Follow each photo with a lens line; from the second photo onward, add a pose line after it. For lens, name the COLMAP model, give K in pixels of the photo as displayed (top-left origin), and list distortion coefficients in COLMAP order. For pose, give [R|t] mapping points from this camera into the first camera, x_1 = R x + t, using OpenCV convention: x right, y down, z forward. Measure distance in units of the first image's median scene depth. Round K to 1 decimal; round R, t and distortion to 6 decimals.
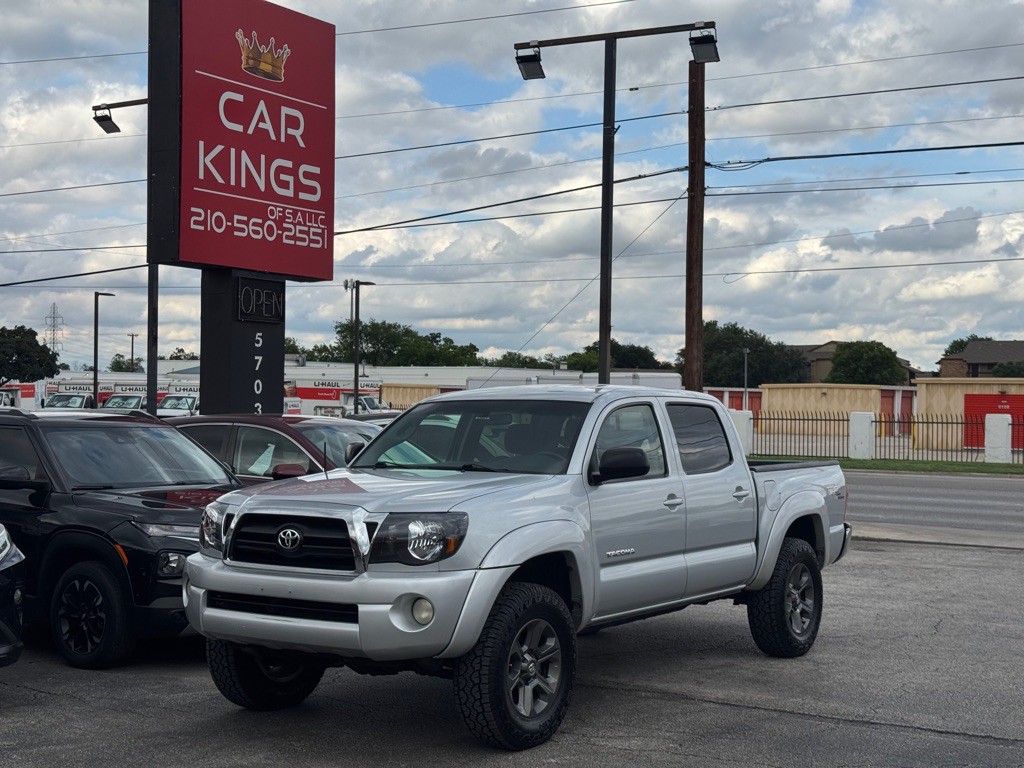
lens RADIAL K [[1428.6, 0, 514.3], [0, 1428.6, 393.5], [0, 0, 1]] dist [0.196396, -0.432277]
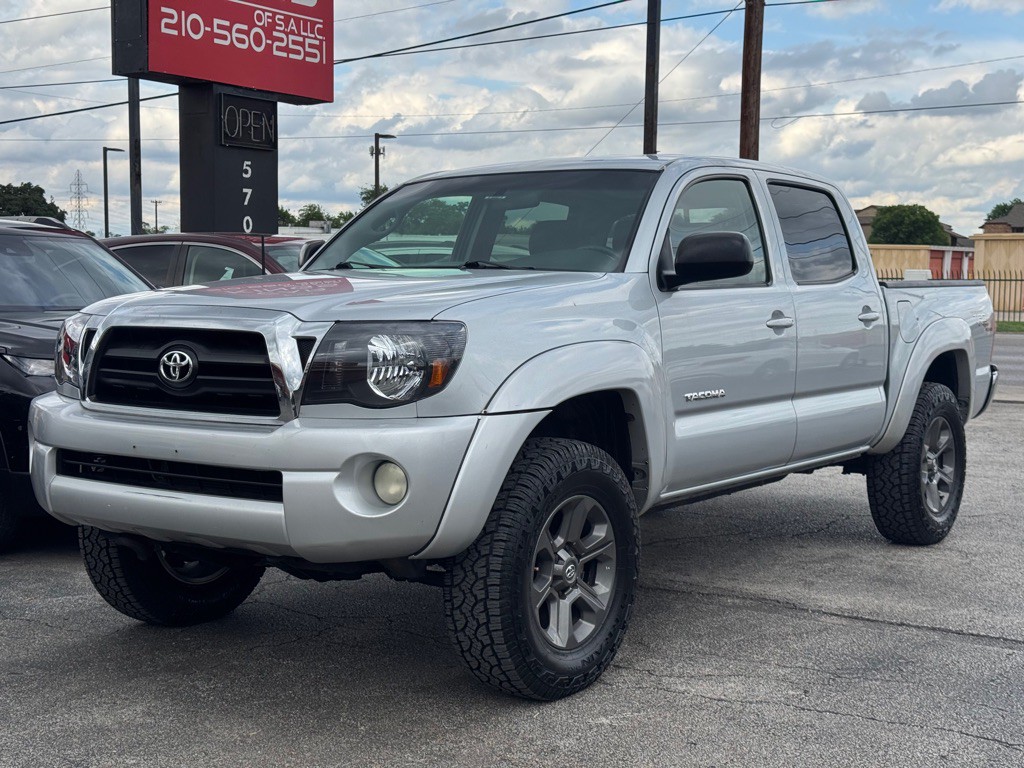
lens RADIAL K [[1428.6, 0, 514.3], [0, 1428.6, 393.5], [0, 0, 1]] dist [0.196396, -0.432277]
pose [[0.999796, 0.000891, -0.020187, 0.000098], [0.000919, 0.995988, 0.089479, 0.019741], [0.020185, -0.089479, 0.995784, 0.132384]]
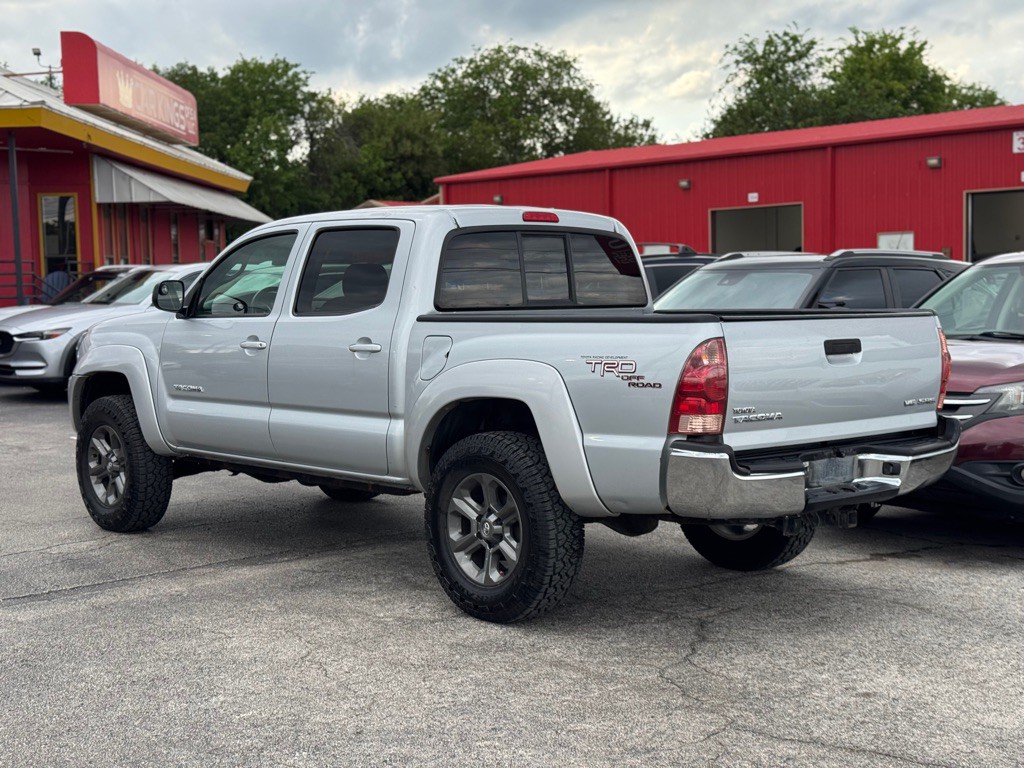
lens RADIAL K [[1428.6, 0, 514.3], [0, 1428.6, 393.5], [0, 0, 1]] dist [0.196396, -0.432277]
pose [[-0.221158, 0.068121, -0.972856, 0.376939], [0.020403, 0.997662, 0.065220, 0.021121], [0.975024, -0.005425, -0.222031, 0.549714]]
